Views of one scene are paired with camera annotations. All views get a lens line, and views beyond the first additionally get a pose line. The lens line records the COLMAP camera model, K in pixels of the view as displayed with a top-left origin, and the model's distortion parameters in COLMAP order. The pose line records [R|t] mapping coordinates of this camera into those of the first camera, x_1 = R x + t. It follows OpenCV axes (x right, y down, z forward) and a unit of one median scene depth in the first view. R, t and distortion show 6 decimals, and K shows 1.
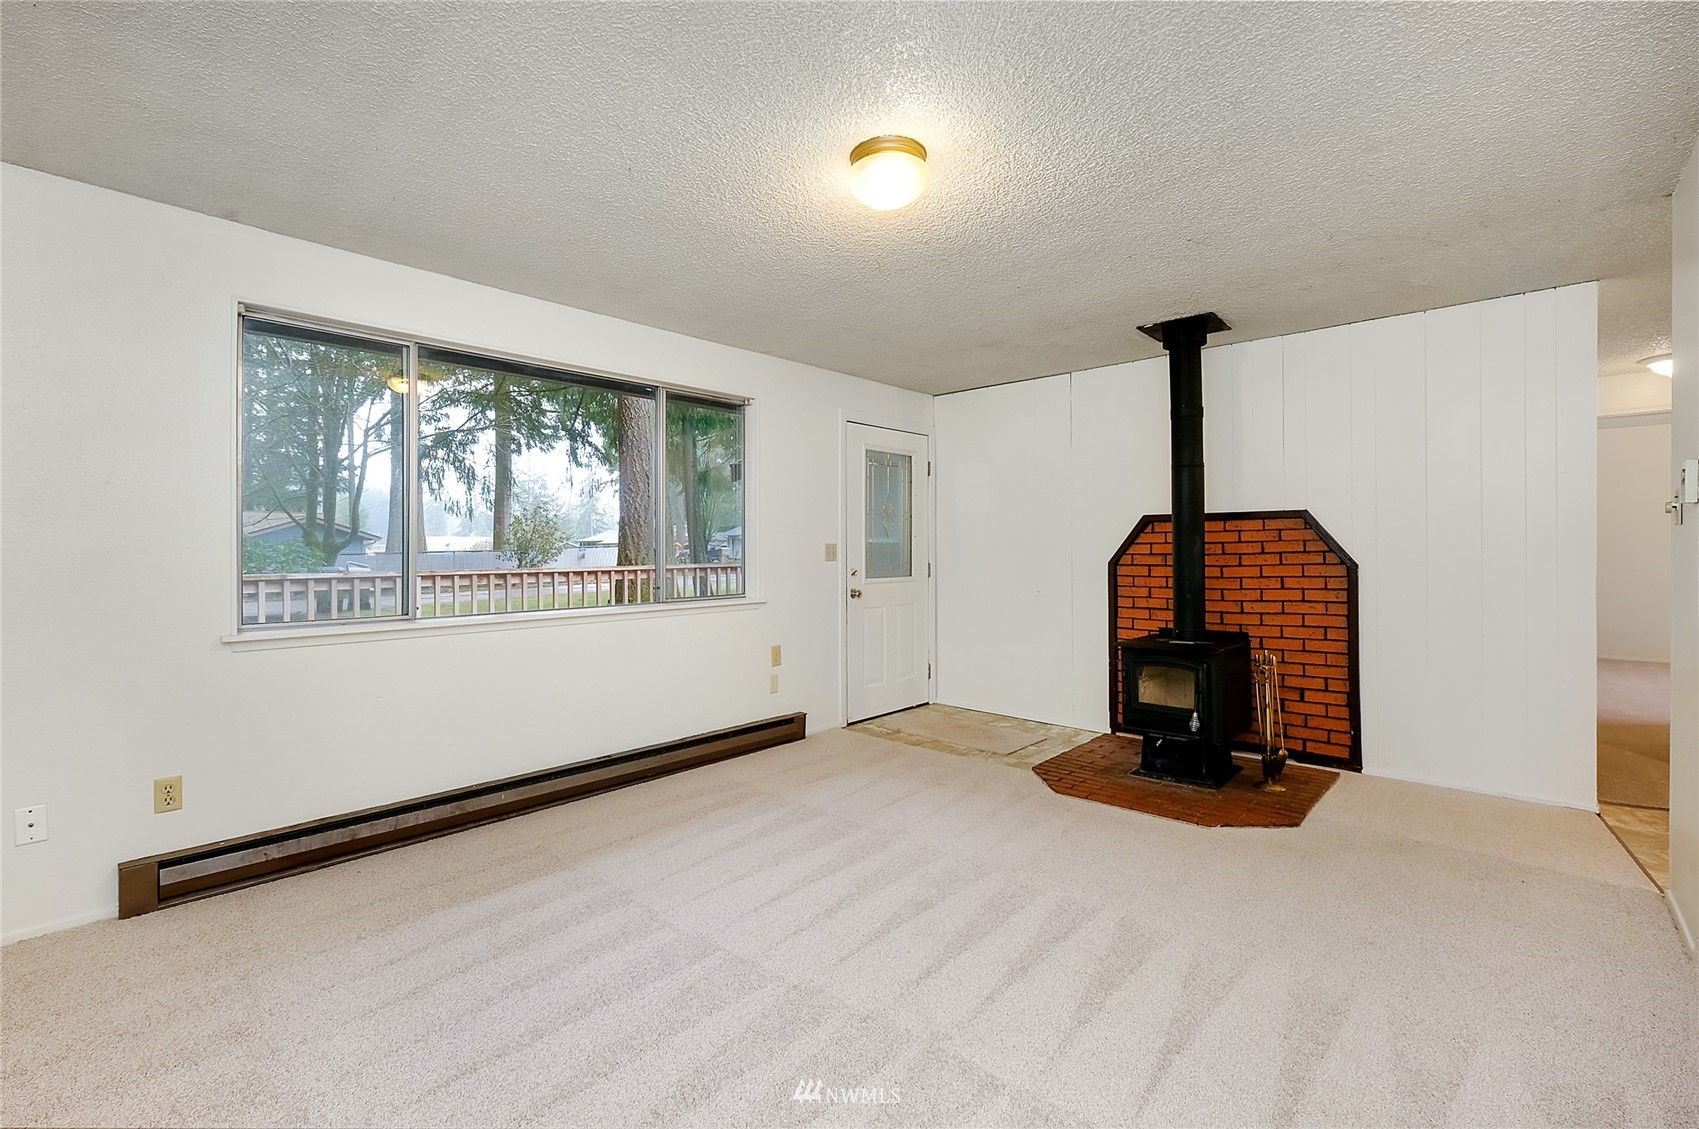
lens RADIAL K [[751.0, 0, 847.8], [0, 751.0, 554.8], [0, 0, 1]] dist [-0.000126, 0.000607]
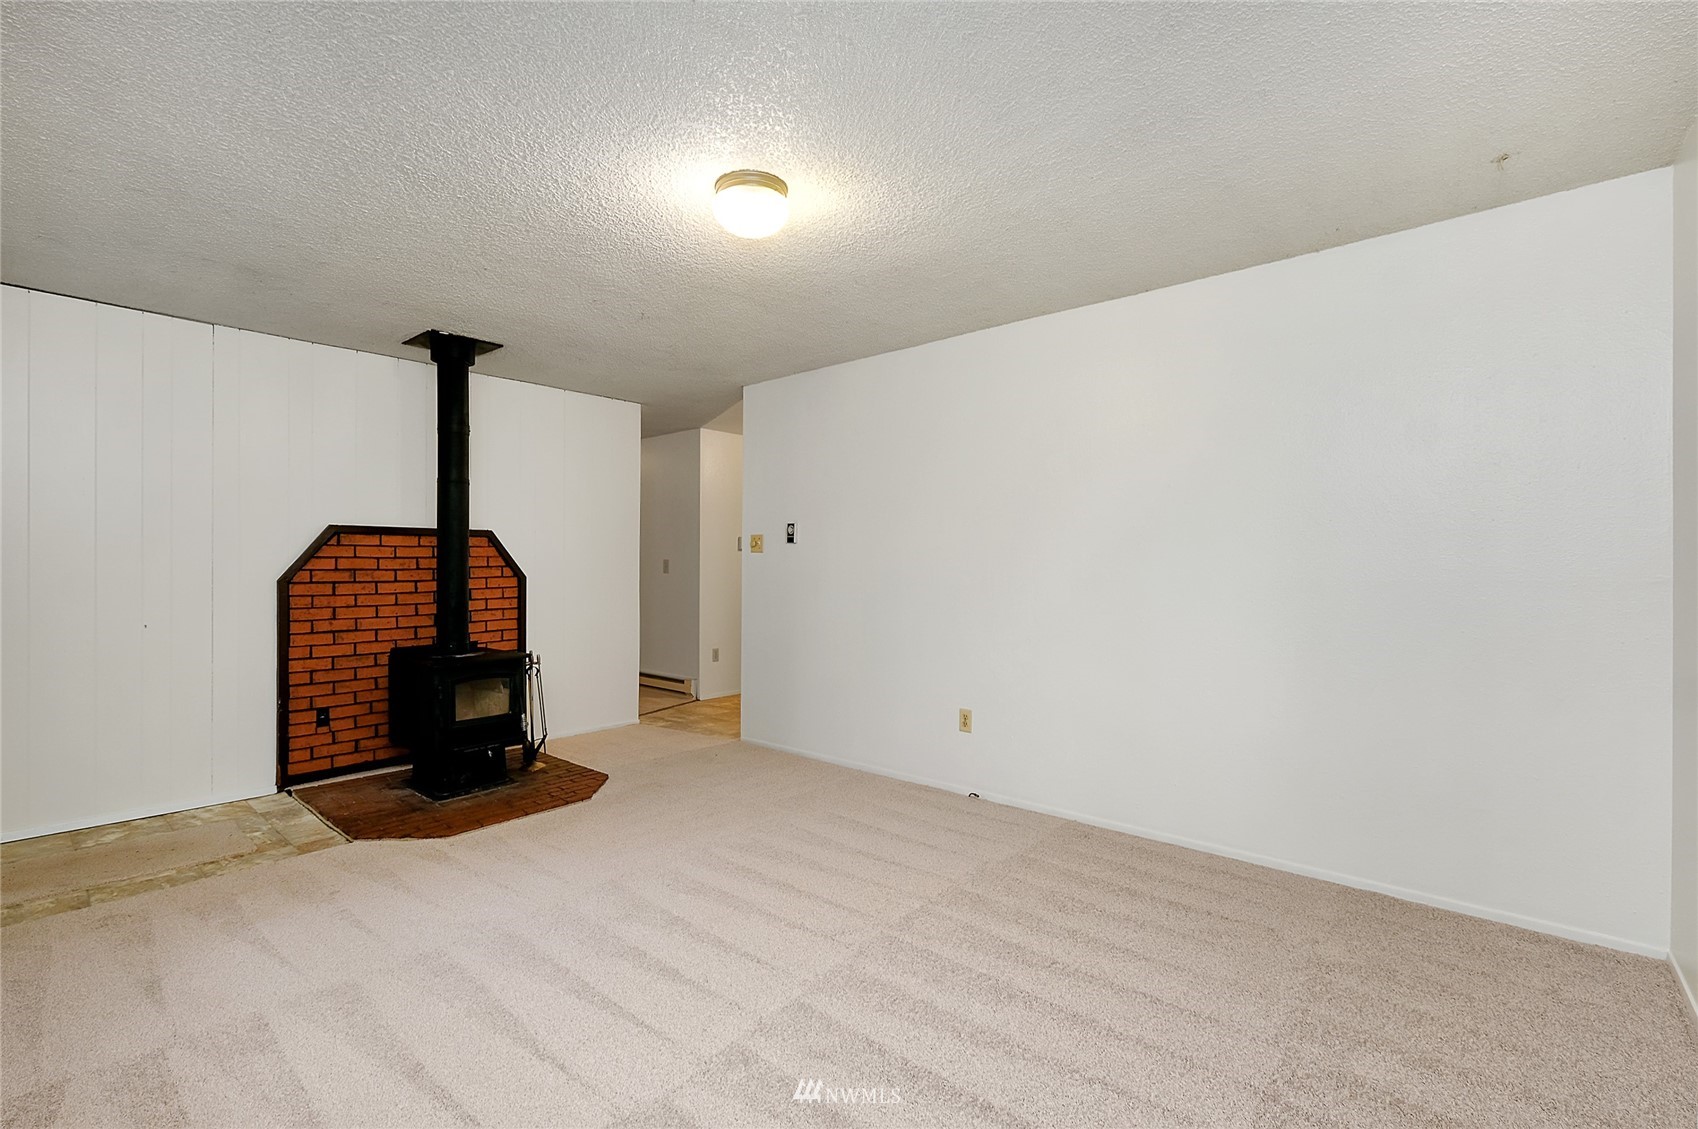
lens RADIAL K [[718.0, 0, 849.0], [0, 718.0, 564.5], [0, 0, 1]] dist [-0.000533, 0.000080]
pose [[-0.012832, 0.003693, 0.999911, -0.506630], [0.009401, 0.999949, -0.003573, 0.001935], [-0.999873, 0.009354, -0.012866, 0.467355]]
